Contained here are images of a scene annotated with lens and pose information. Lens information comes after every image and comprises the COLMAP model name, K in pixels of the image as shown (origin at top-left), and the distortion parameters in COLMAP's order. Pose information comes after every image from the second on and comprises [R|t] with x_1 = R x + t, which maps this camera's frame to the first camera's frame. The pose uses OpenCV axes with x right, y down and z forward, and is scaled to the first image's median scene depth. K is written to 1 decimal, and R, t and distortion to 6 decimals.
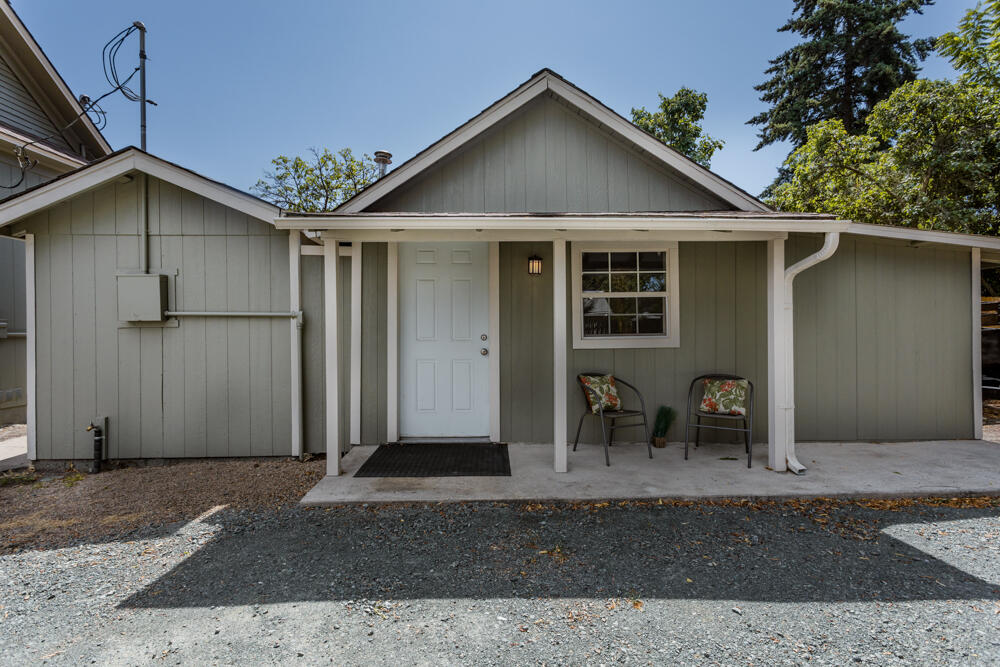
lens RADIAL K [[480.5, 0, 500.0], [0, 480.5, 333.5], [0, 0, 1]] dist [0.001141, 0.000321]
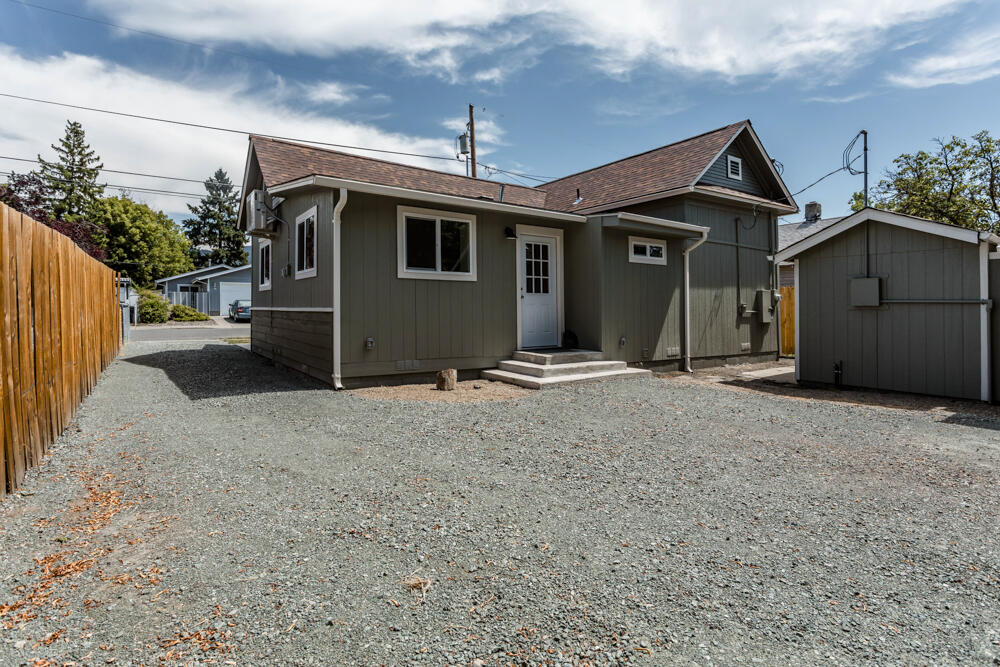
lens RADIAL K [[521.3, 0, 500.8], [0, 521.3, 310.5], [0, 0, 1]] dist [-0.000292, 0.000374]
pose [[0.558183, 0.001875, -0.829716, 0.062600], [-0.007653, 0.999967, -0.002889, 0.005486], [0.829683, 0.007962, 0.558178, -1.078639]]
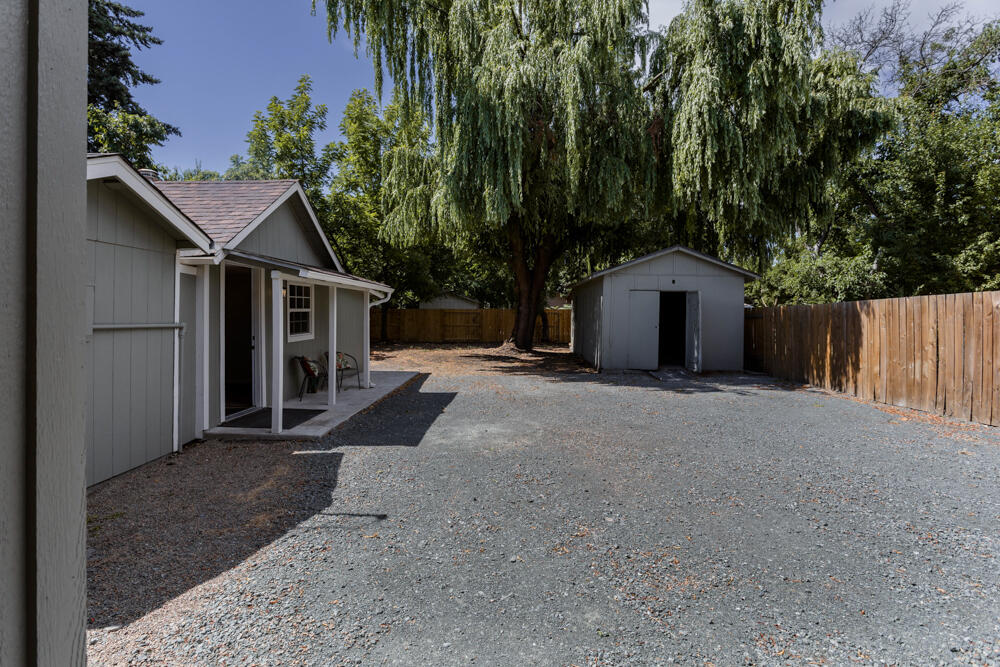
lens RADIAL K [[521.3, 0, 500.8], [0, 521.3, 310.5], [0, 0, 1]] dist [-0.000292, 0.000374]
pose [[0.085736, 0.009121, 0.996276, -1.598030], [0.005876, 0.999936, -0.009660, -0.057891], [-0.996301, 0.006683, 0.085677, 0.101379]]
